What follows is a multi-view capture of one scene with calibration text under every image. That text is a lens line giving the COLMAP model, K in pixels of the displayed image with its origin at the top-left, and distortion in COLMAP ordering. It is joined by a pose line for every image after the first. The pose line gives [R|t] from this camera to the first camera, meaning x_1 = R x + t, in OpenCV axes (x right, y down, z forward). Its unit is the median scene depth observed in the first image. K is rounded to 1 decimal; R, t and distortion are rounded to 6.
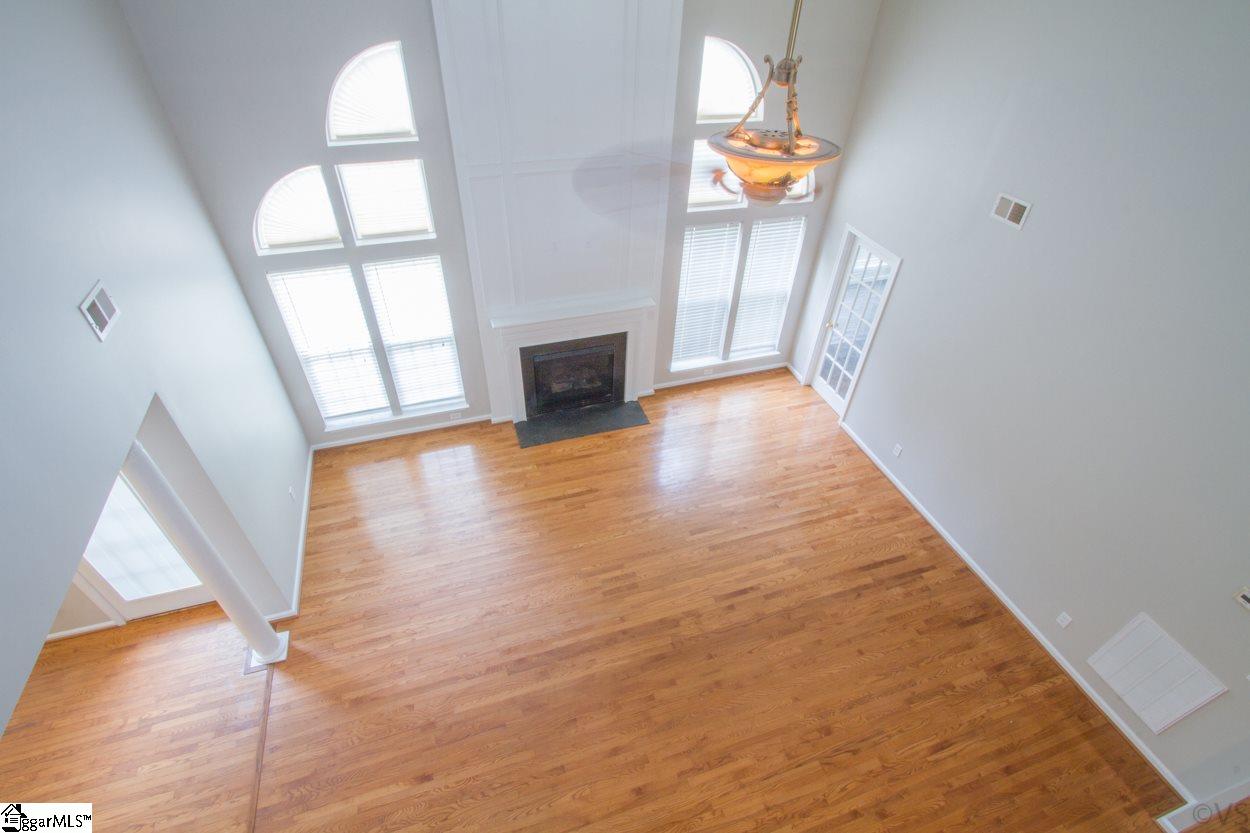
lens RADIAL K [[579.9, 0, 618.9], [0, 579.9, 430.4], [0, 0, 1]] dist [-0.000588, 0.000102]
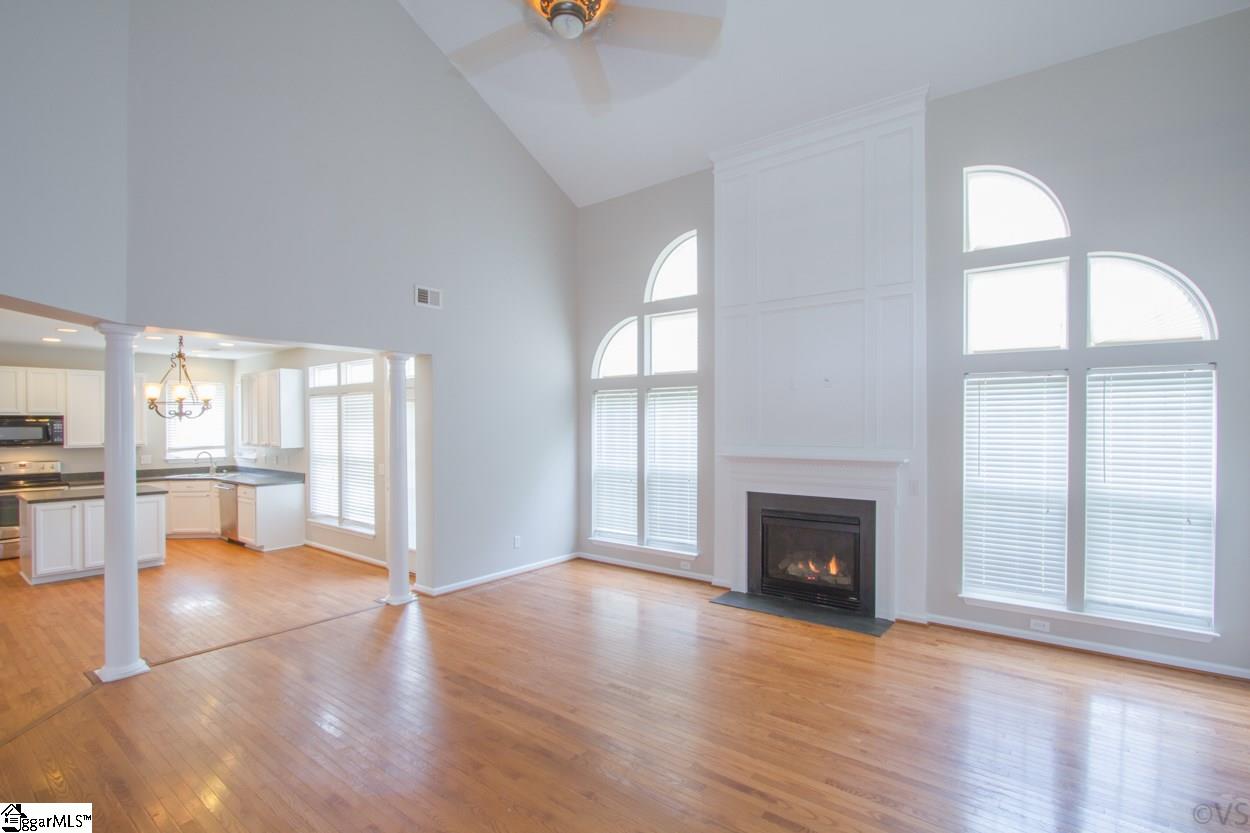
lens RADIAL K [[579.9, 0, 618.9], [0, 579.9, 430.4], [0, 0, 1]] dist [-0.000588, 0.000102]
pose [[0.562574, -0.015193, -0.826607, 0.498526], [-0.530186, 0.760538, -0.374813, 0.245642], [0.634360, 0.649116, 0.419804, 0.428460]]
